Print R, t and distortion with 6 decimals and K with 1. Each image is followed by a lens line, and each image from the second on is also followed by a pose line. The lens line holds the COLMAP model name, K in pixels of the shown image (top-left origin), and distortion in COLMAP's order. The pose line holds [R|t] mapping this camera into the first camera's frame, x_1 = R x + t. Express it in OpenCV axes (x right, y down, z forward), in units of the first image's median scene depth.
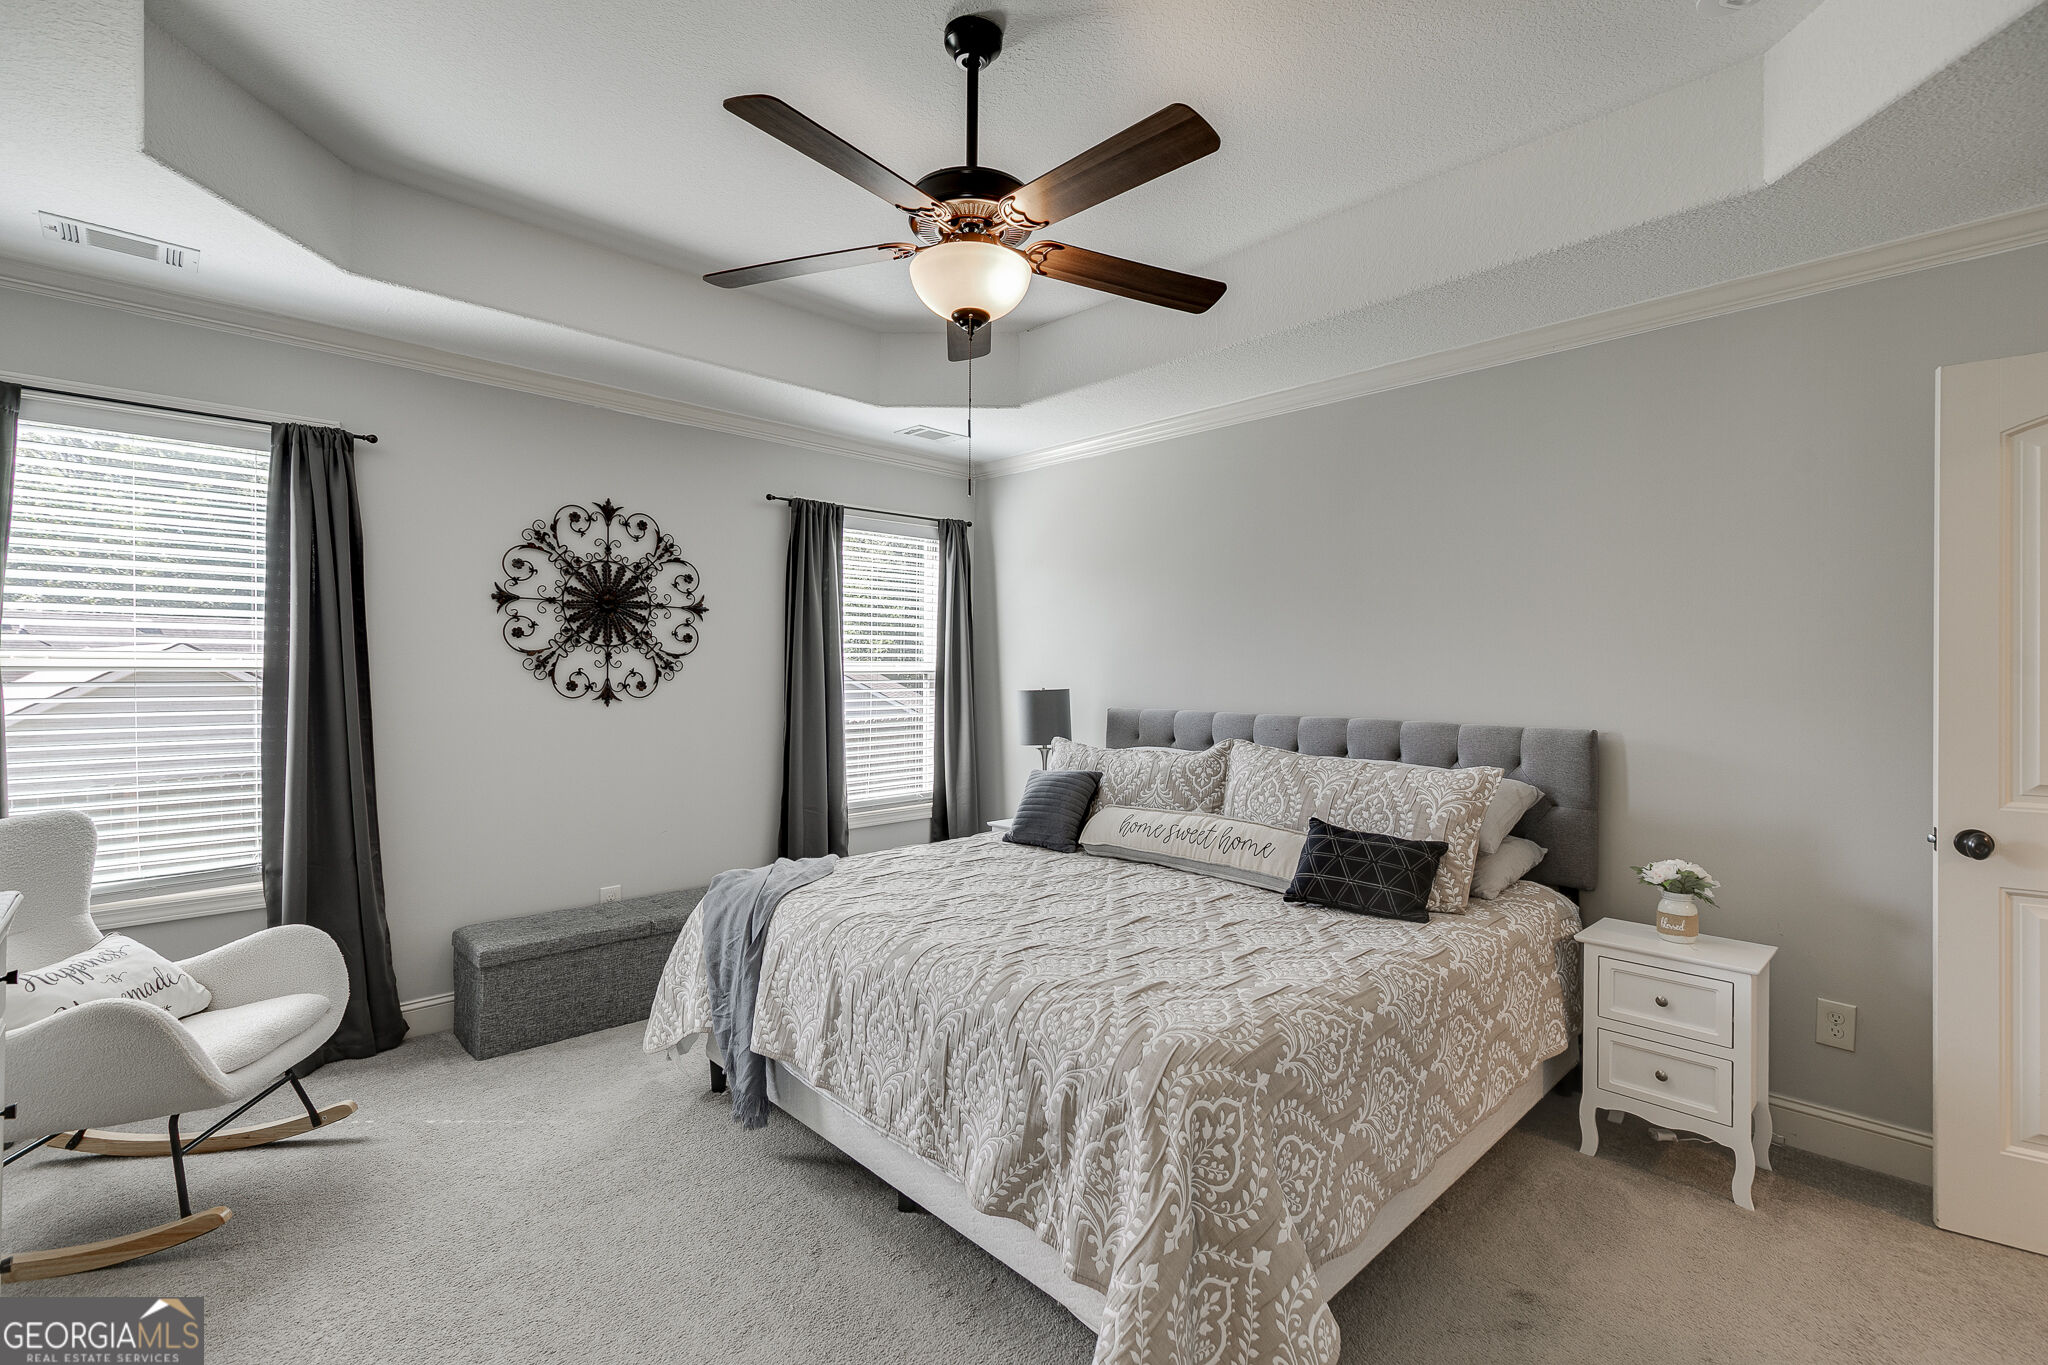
lens RADIAL K [[918.2, 0, 1022.0], [0, 918.2, 673.6], [0, 0, 1]] dist [0.006213, -0.000711]
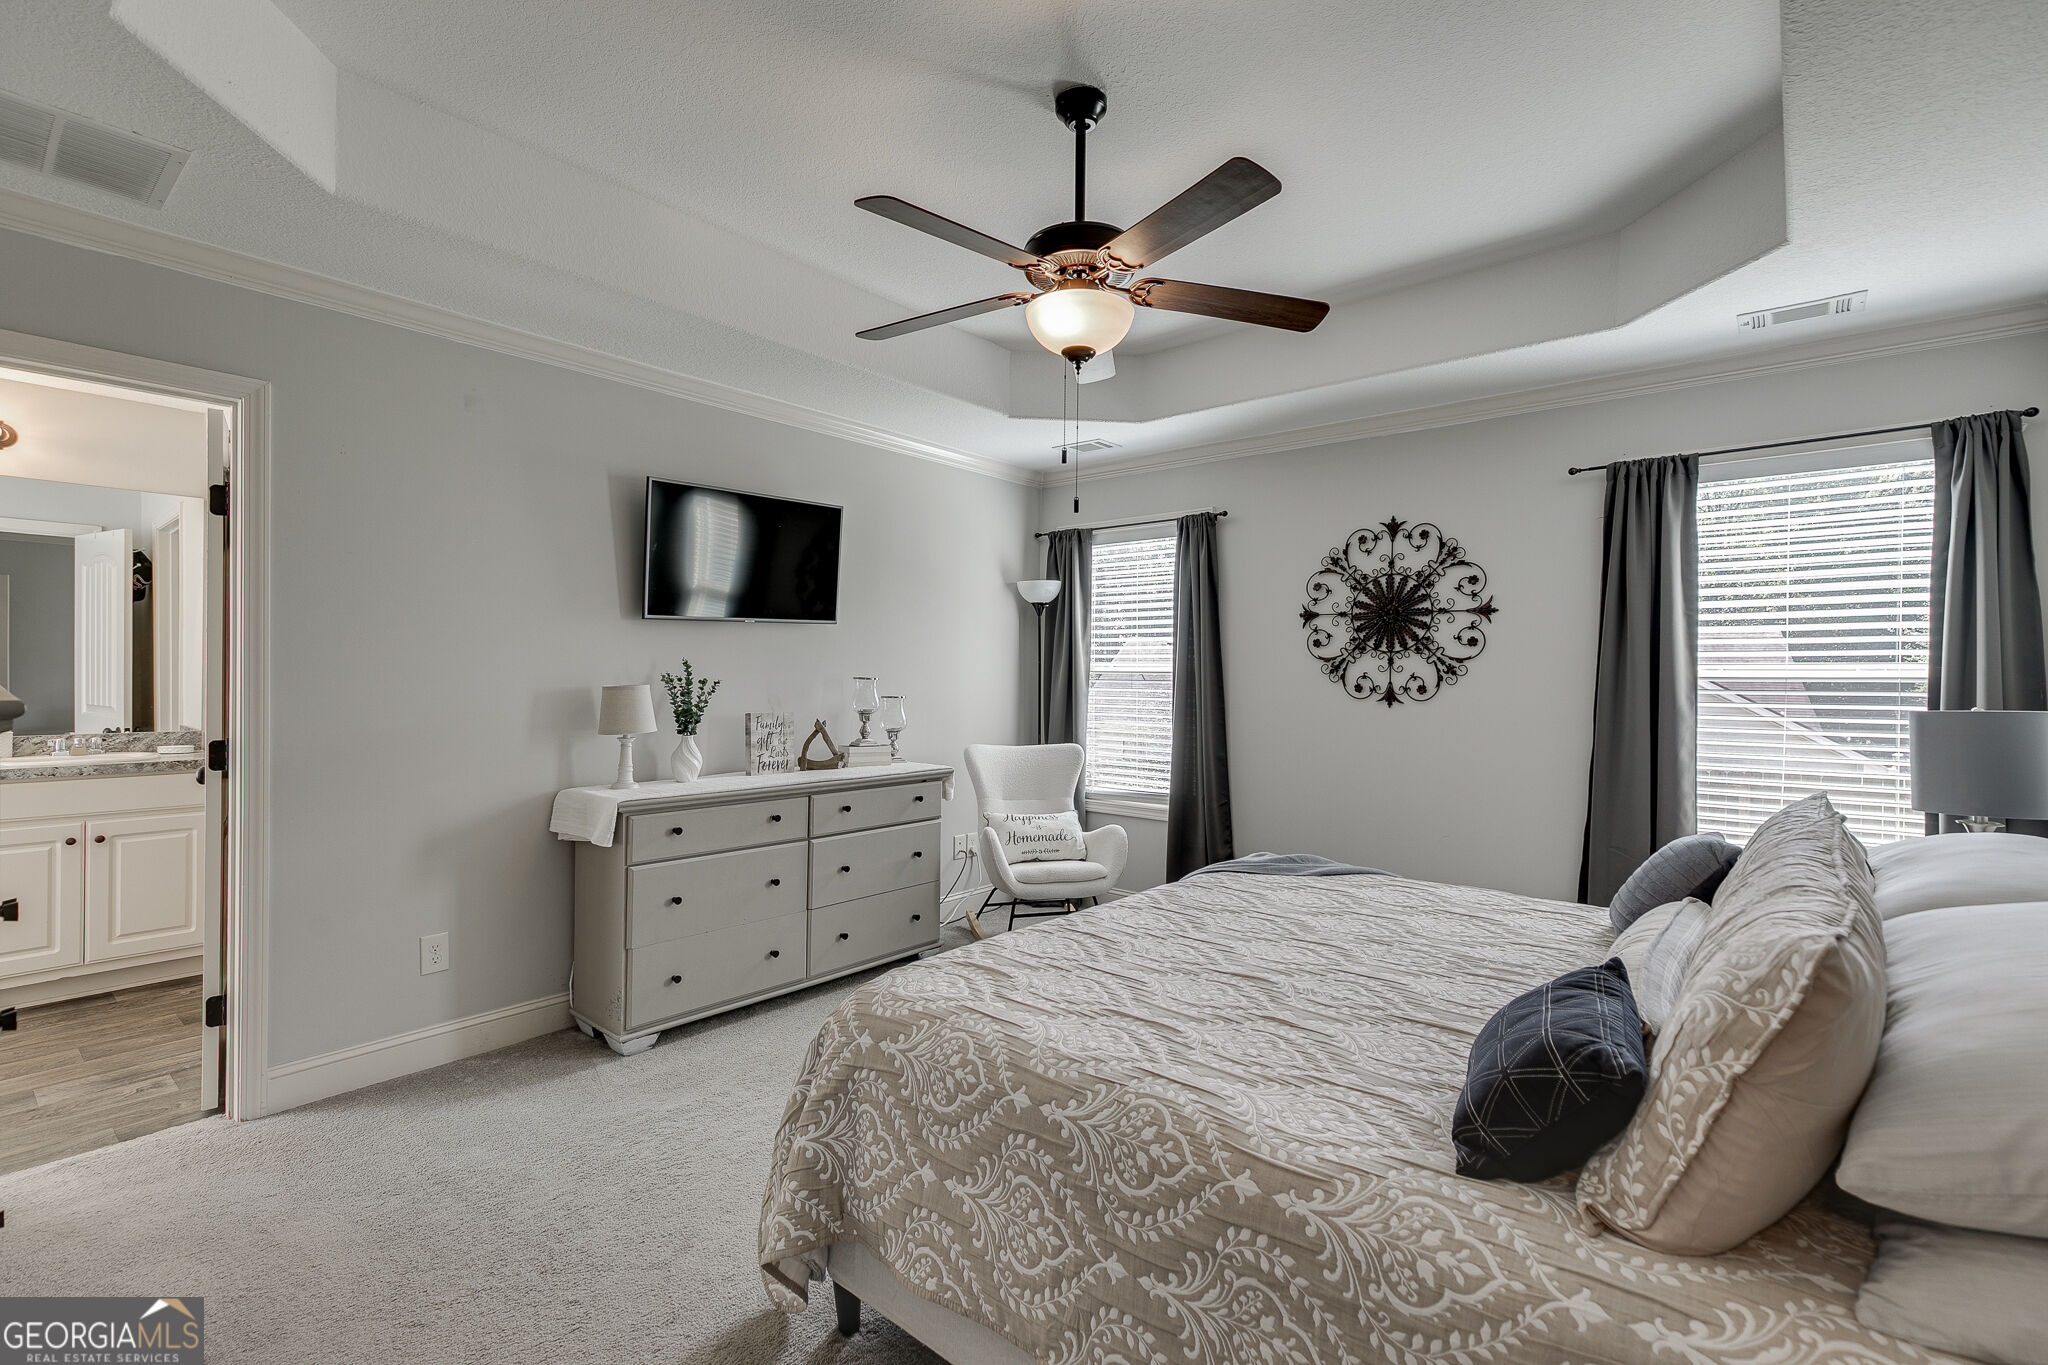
lens RADIAL K [[918.2, 0, 1020.2], [0, 918.2, 675.0], [0, 0, 1]] dist [0.006213, -0.000711]
pose [[0.094121, -0.000927, -0.995560, 0.586455], [-0.010460, 0.999943, -0.001920, 0.003688], [0.995506, 0.010594, 0.094106, 0.461539]]
